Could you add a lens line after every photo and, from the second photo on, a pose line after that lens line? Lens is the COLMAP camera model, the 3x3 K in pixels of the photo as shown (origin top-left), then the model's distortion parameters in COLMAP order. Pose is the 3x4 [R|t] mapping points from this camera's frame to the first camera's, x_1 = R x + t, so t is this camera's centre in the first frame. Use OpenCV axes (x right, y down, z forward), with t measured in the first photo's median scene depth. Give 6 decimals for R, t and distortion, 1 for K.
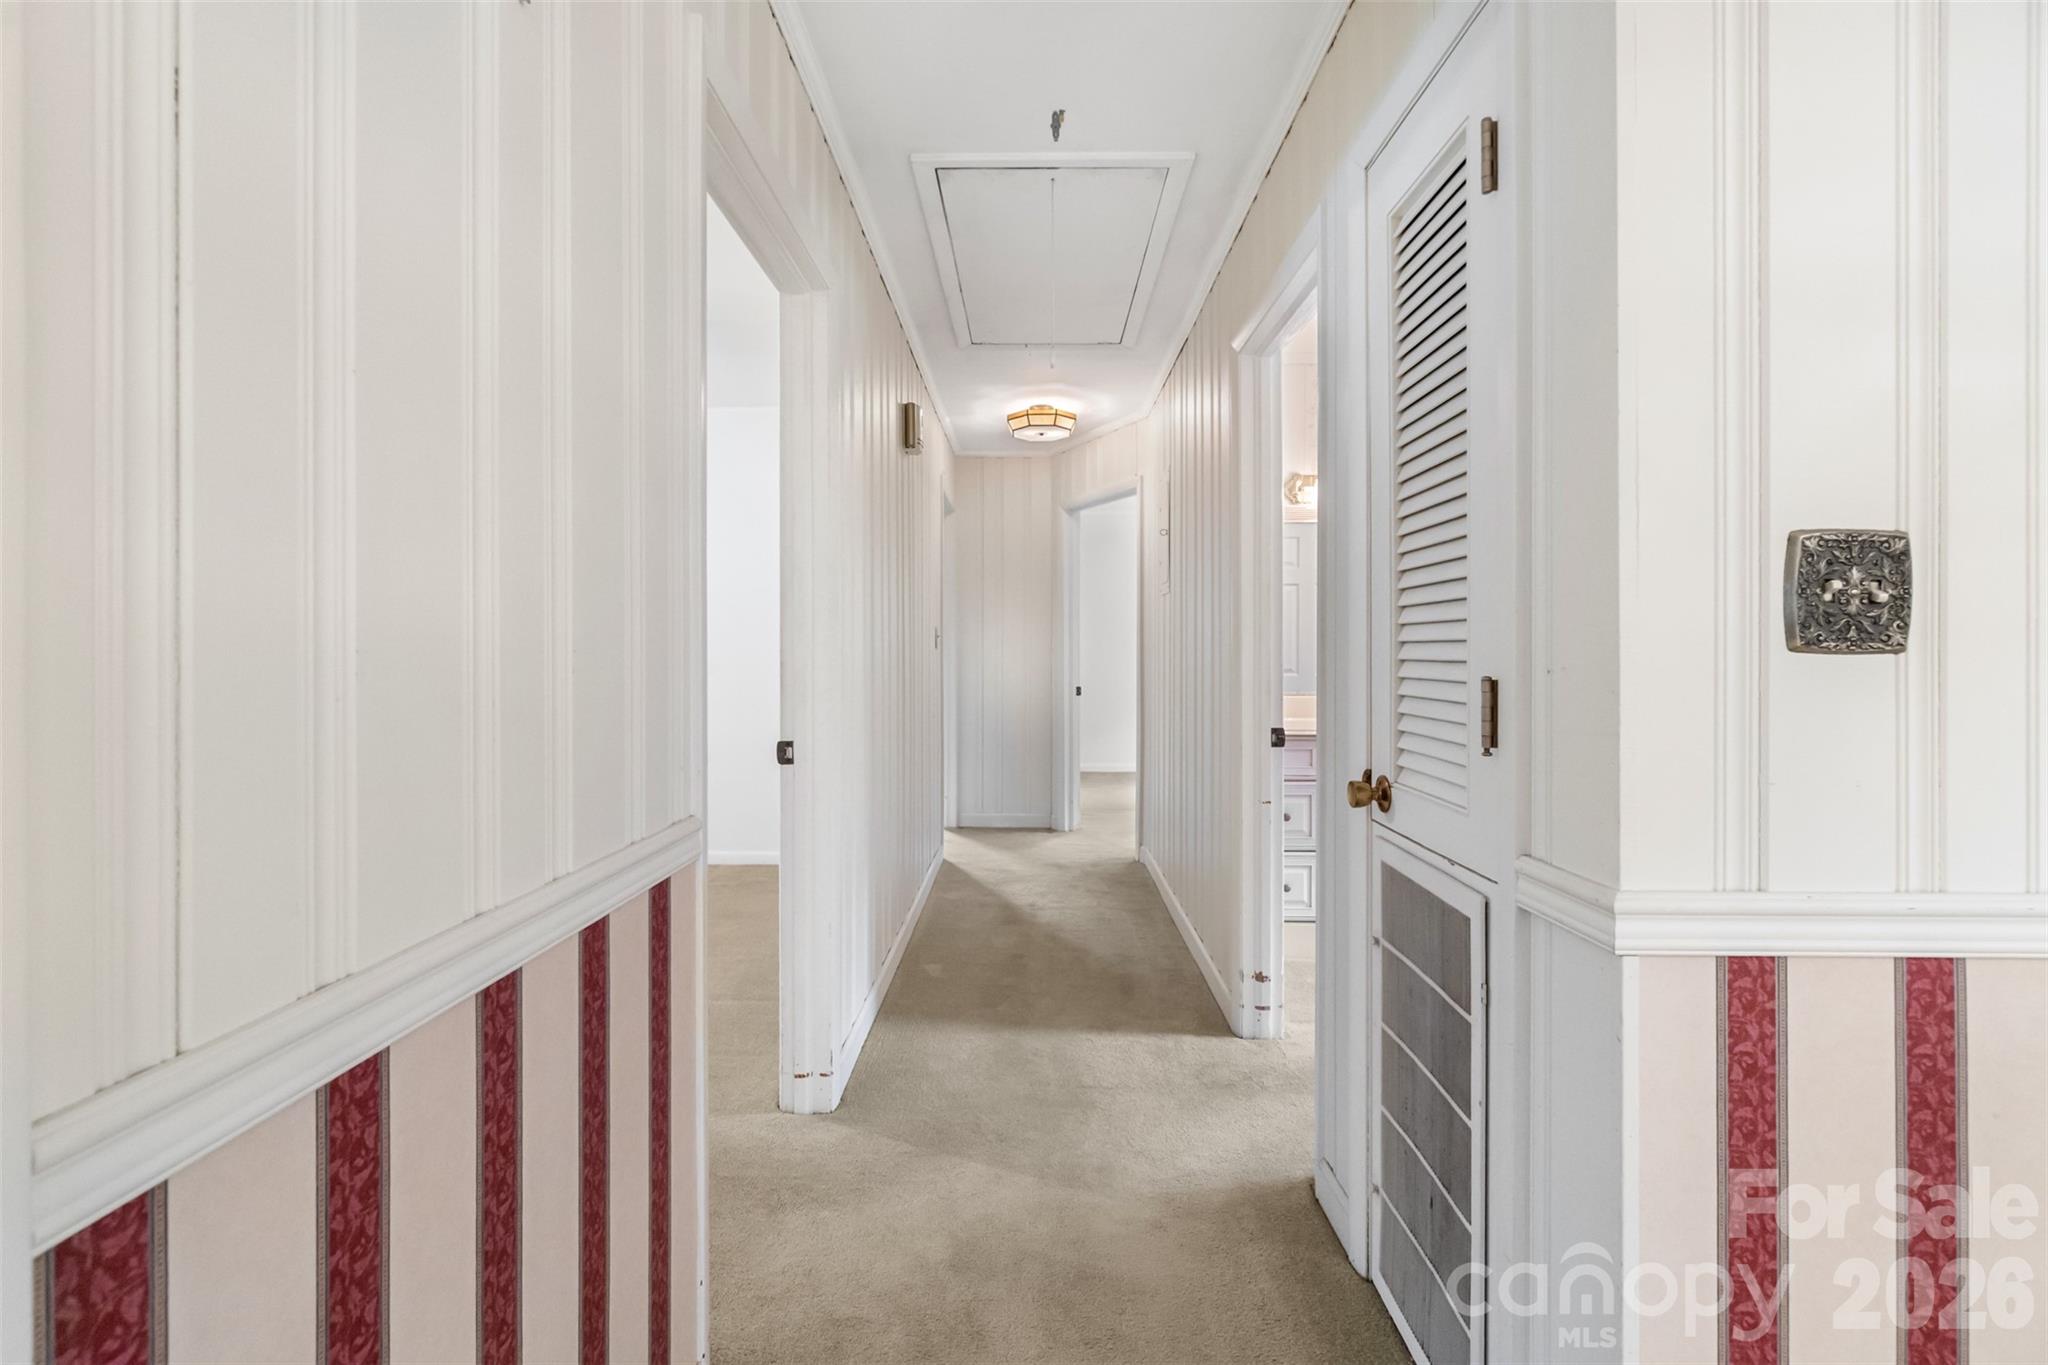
lens RADIAL K [[795.7, 0, 1017.4], [0, 795.7, 677.1], [0, 0, 1]] dist [-0.000014, 0.000052]
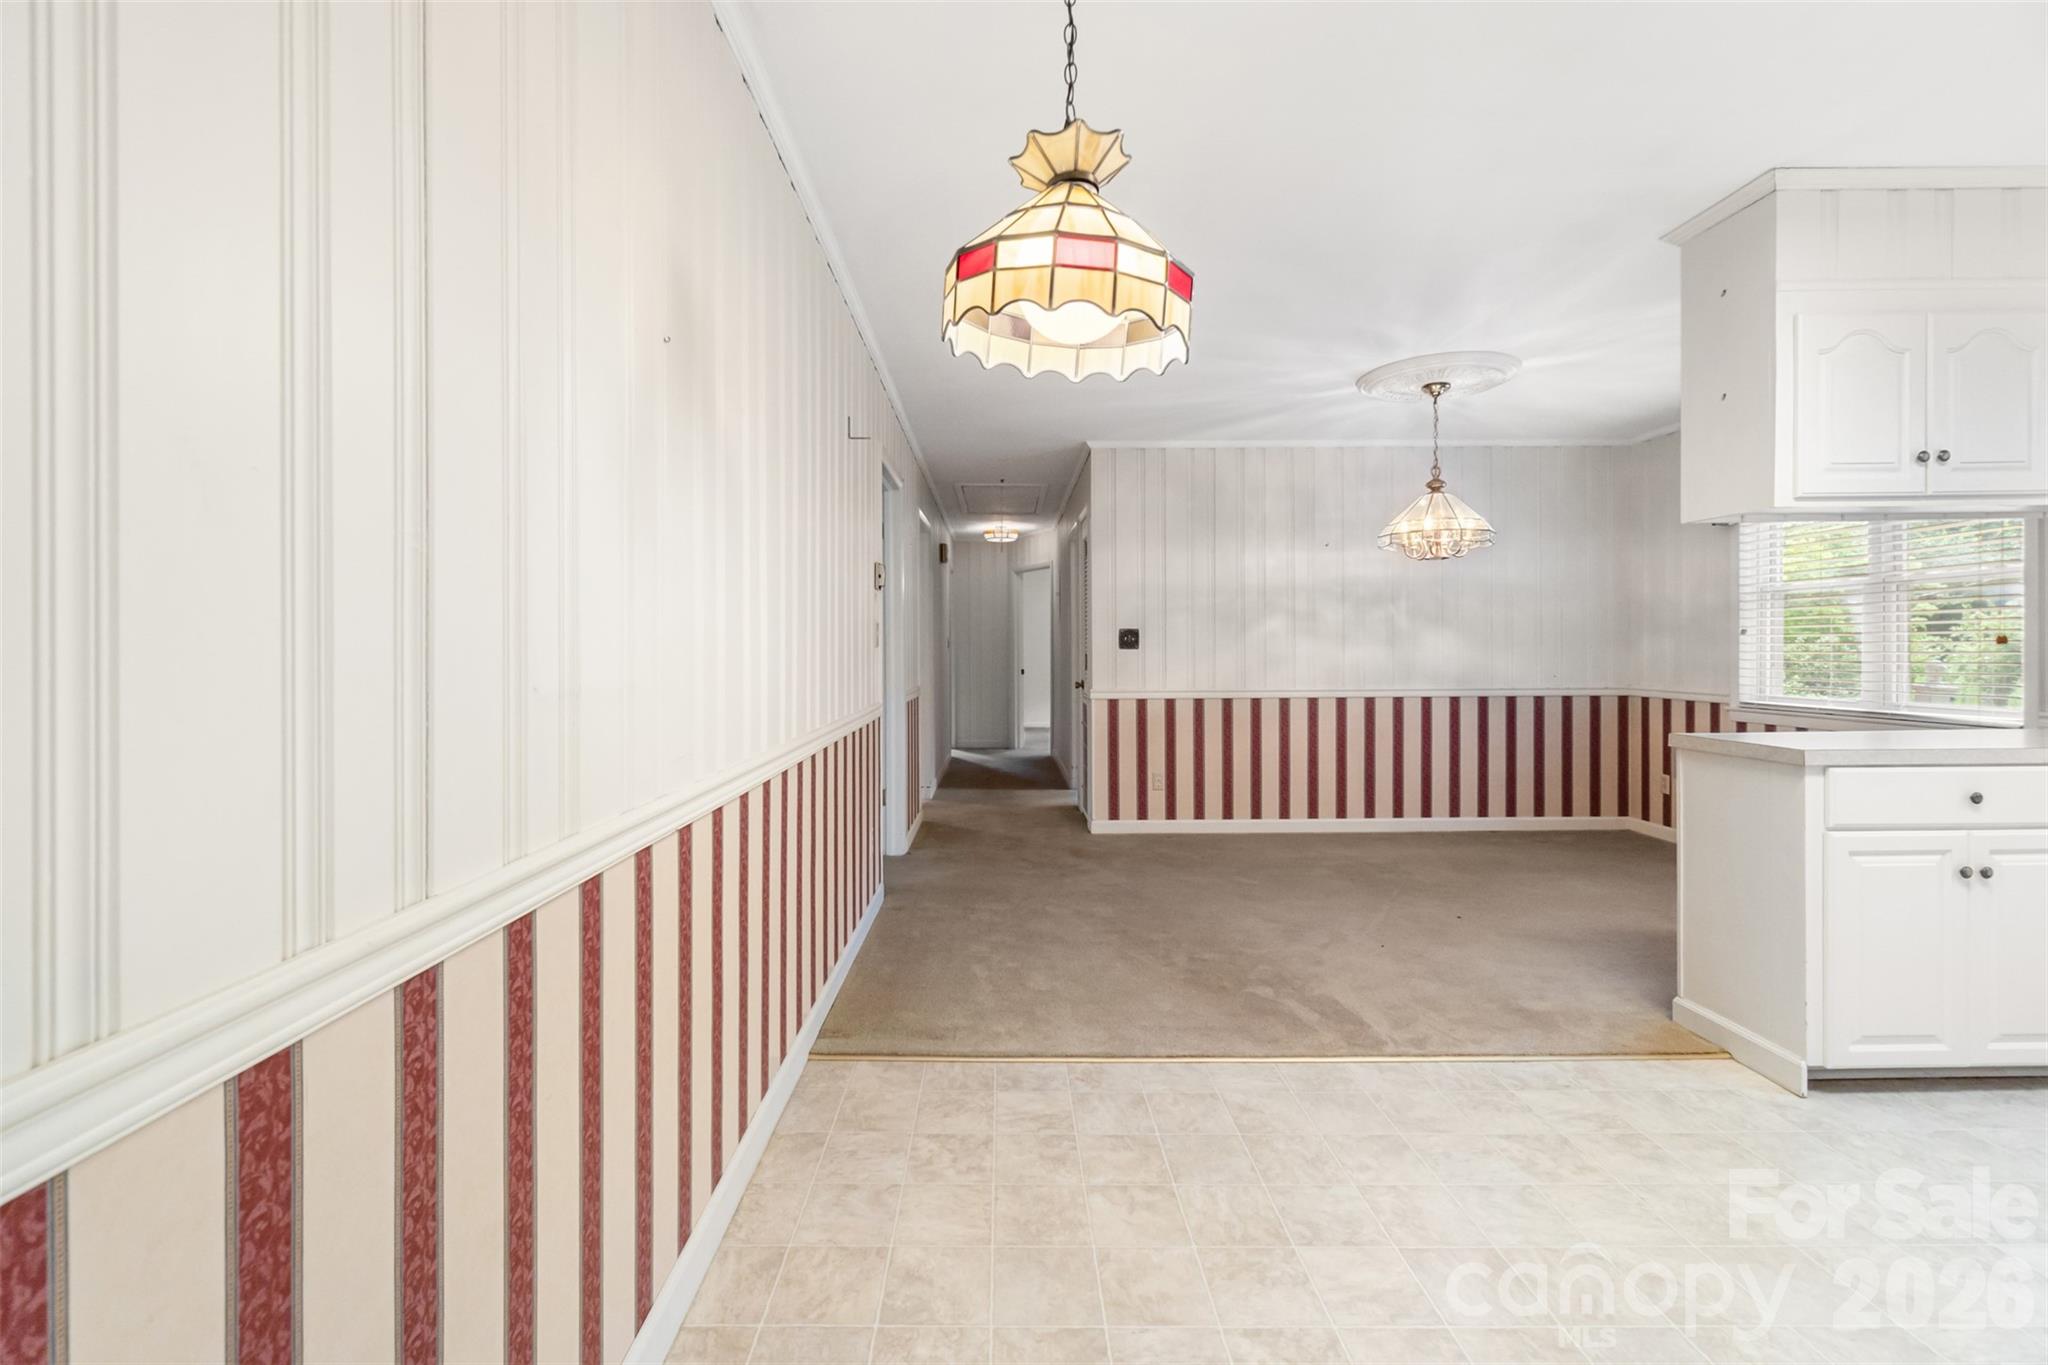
lens RADIAL K [[900.1, 0, 1018.0], [0, 900.1, 654.4], [0, 0, 1]] dist [0.033032, 0.000121]
pose [[0.998203, 0.031881, 0.050744, -0.172982], [-0.030650, 0.999221, -0.024846, 0.198973], [-0.051497, 0.023246, 0.998403, -5.476300]]
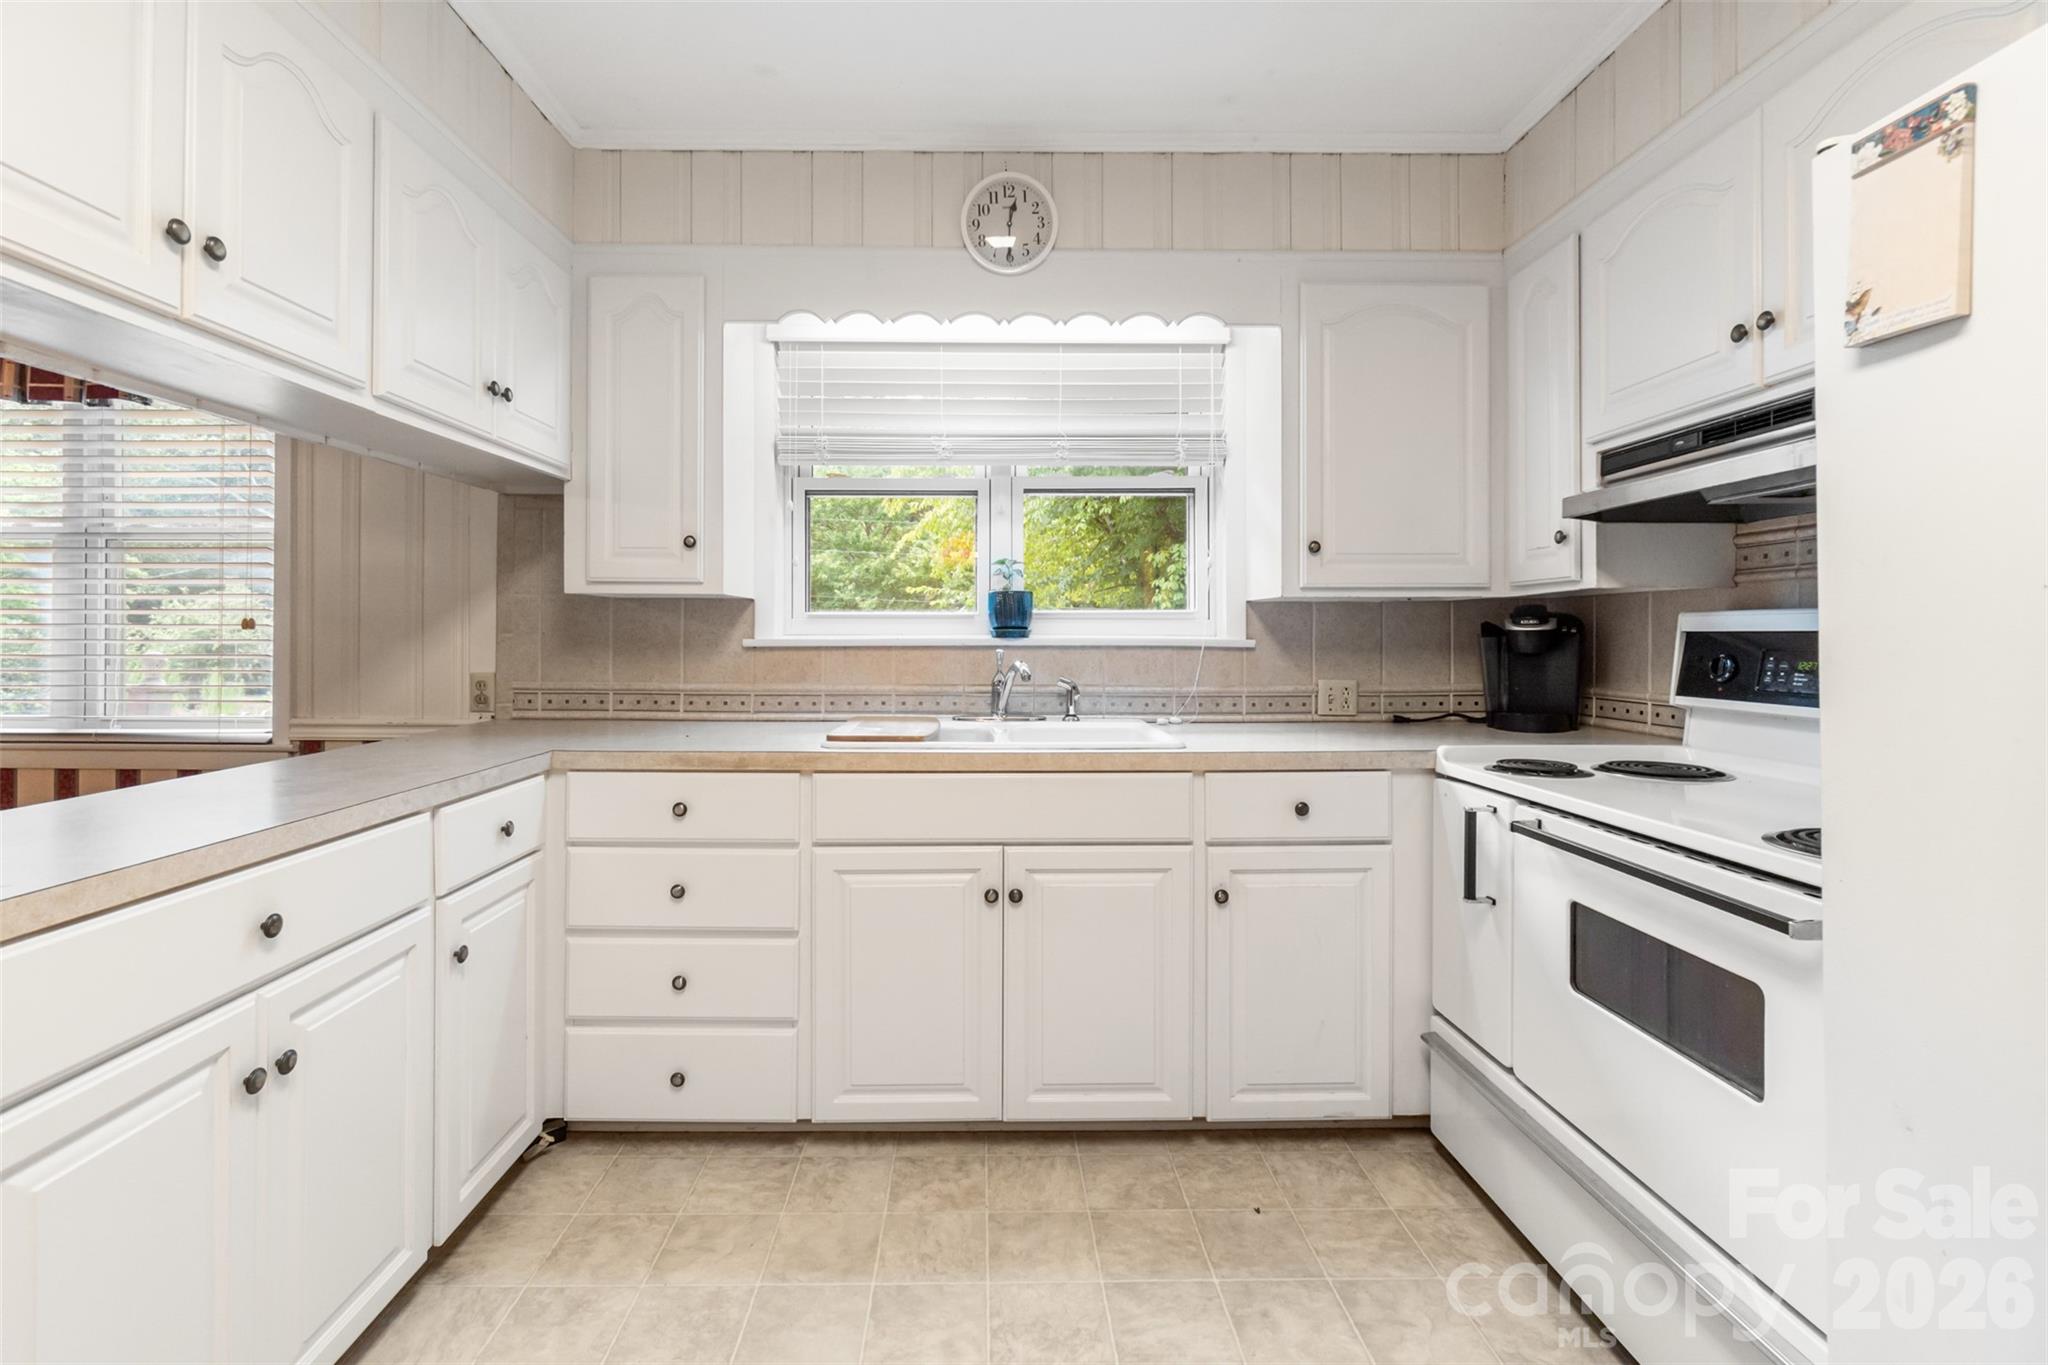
lens RADIAL K [[888.4, 0, 1011.0], [0, 888.4, 637.8], [0, 0, 1]] dist [-0.005398, -0.000334]
pose [[-0.044363, 0.034981, 0.998403, 1.392434], [0.025920, 0.999091, -0.033853, 0.100205], [-0.998679, 0.024377, -0.045230, -3.941279]]
